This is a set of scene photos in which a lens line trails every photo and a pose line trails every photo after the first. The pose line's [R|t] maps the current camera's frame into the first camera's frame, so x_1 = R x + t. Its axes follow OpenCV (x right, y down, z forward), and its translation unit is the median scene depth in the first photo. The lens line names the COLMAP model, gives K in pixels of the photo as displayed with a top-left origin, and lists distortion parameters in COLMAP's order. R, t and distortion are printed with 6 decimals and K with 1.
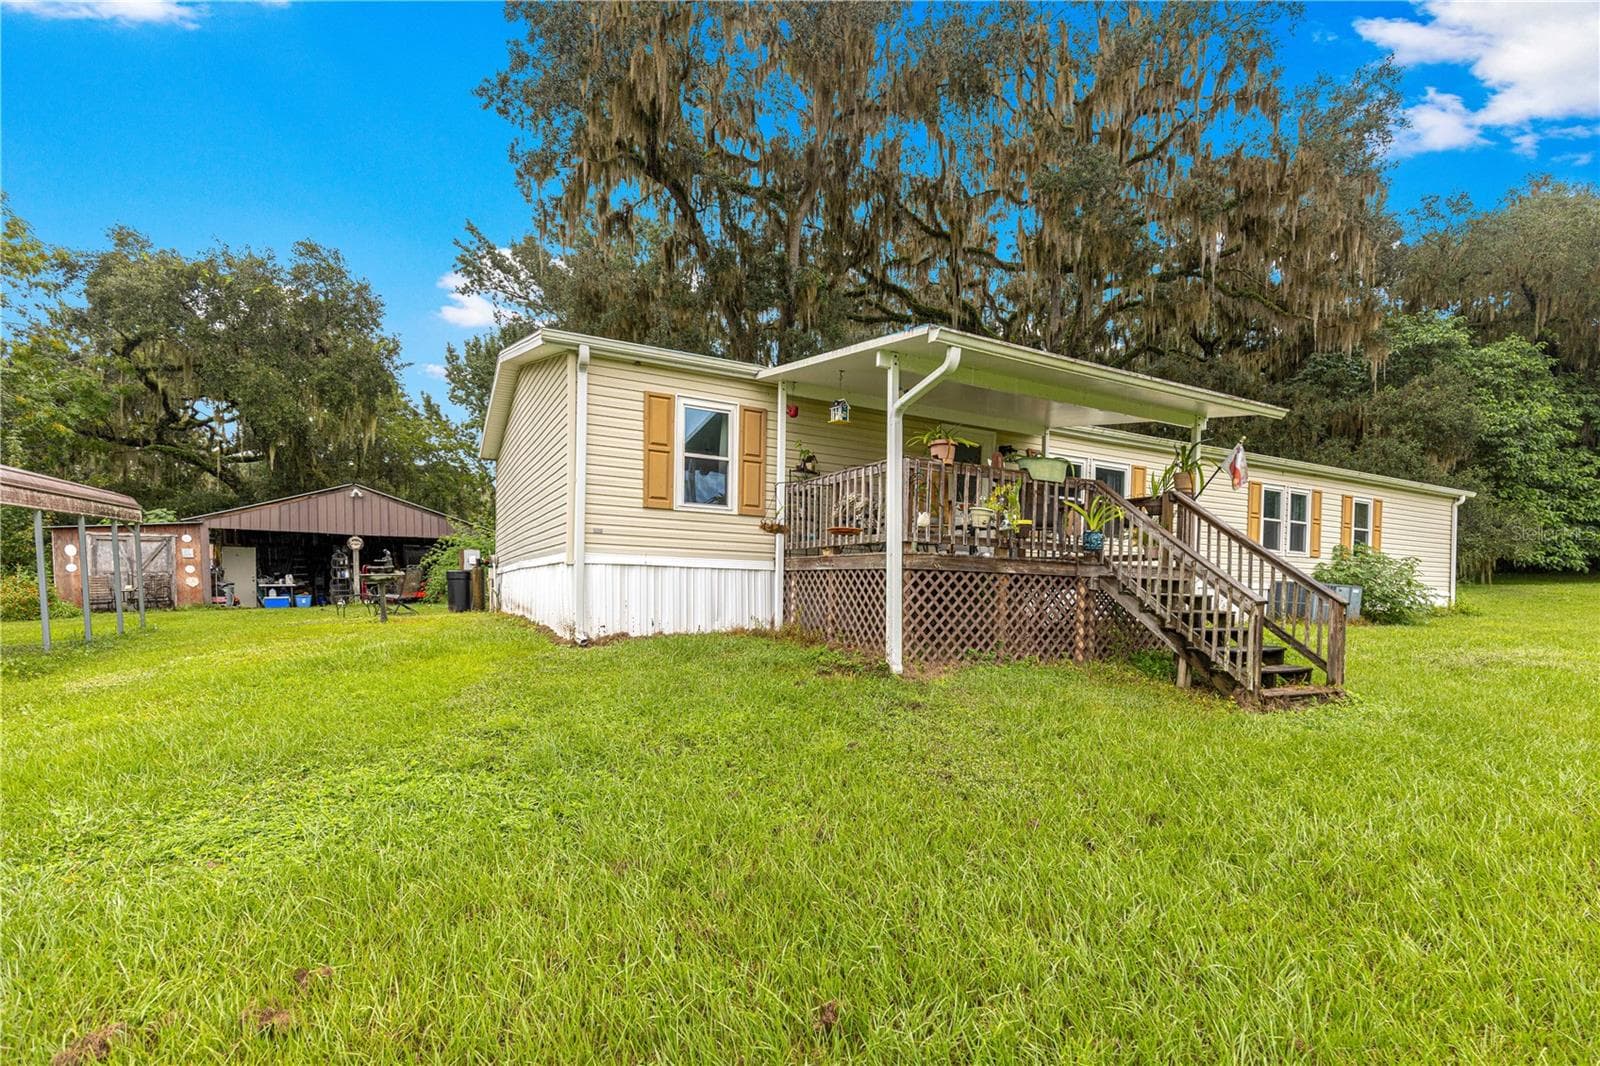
lens RADIAL K [[747.1, 0, 826.7], [0, 747.1, 614.9], [0, 0, 1]] dist [0.000258, -0.000154]
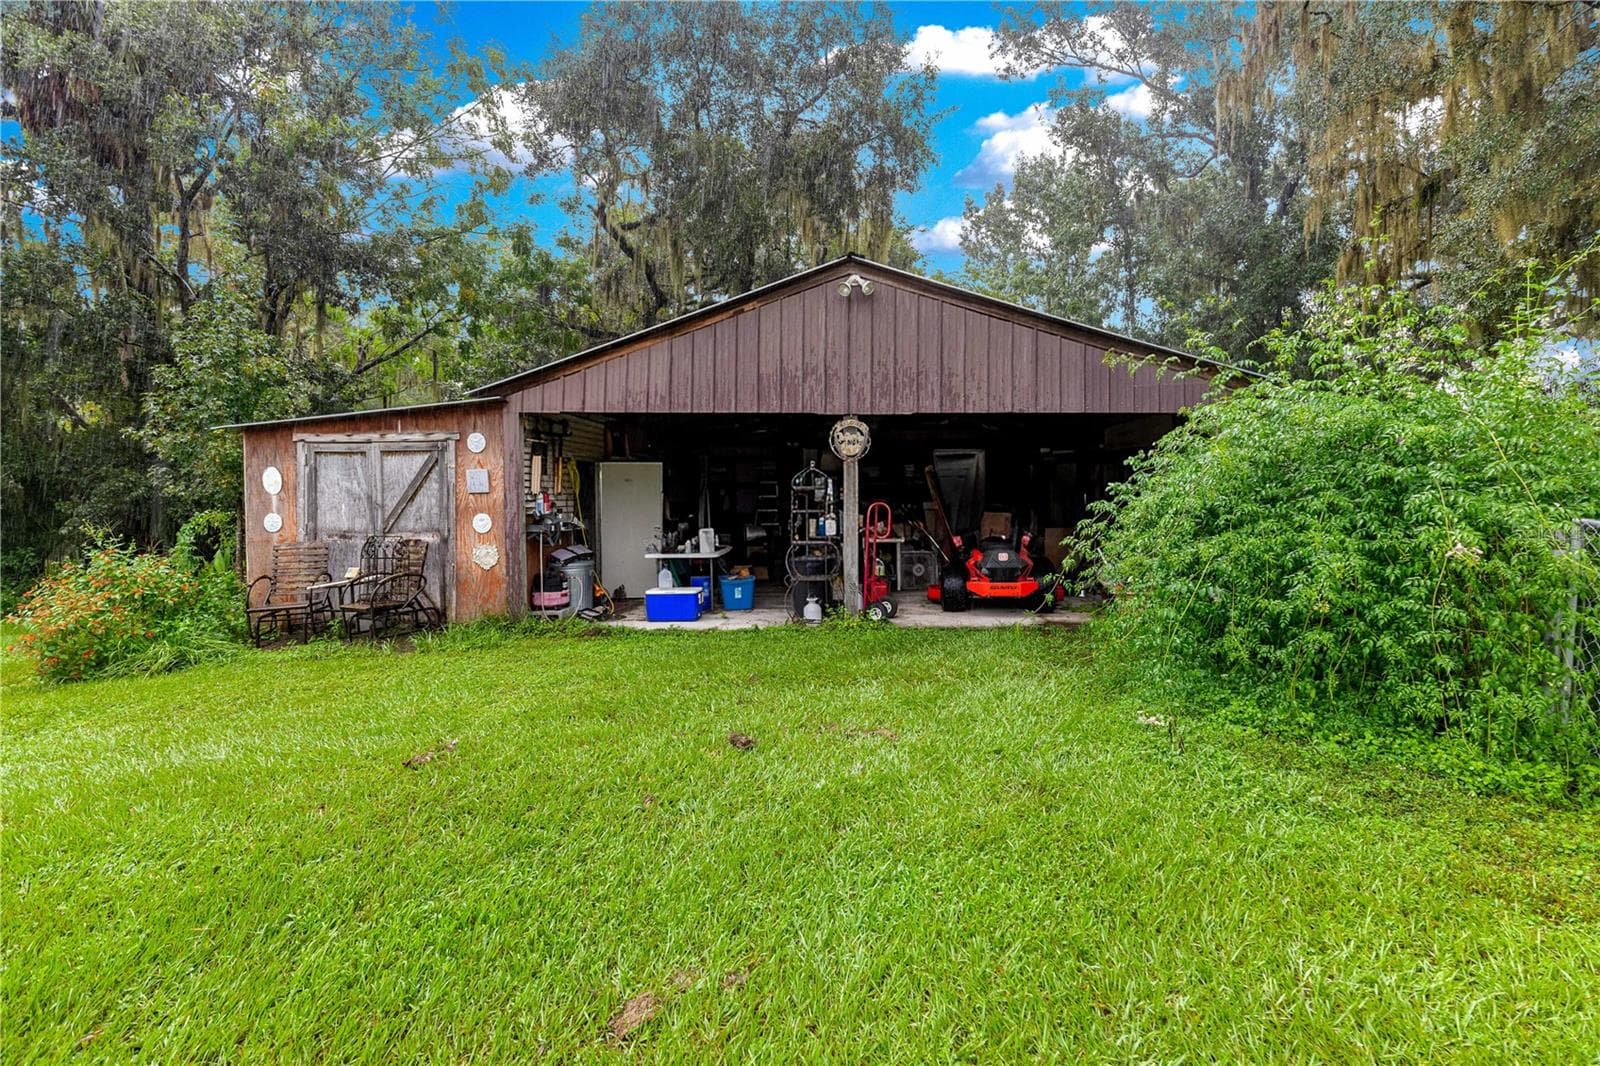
lens RADIAL K [[702.3, 0, 806.8], [0, 702.3, 535.9], [0, 0, 1]] dist [0.001973, 0.000472]
pose [[0.810004, 0.029268, -0.585694, -0.533222], [-0.017510, 0.999516, 0.025731, -0.070088], [0.586163, -0.010587, 0.810124, 0.847960]]
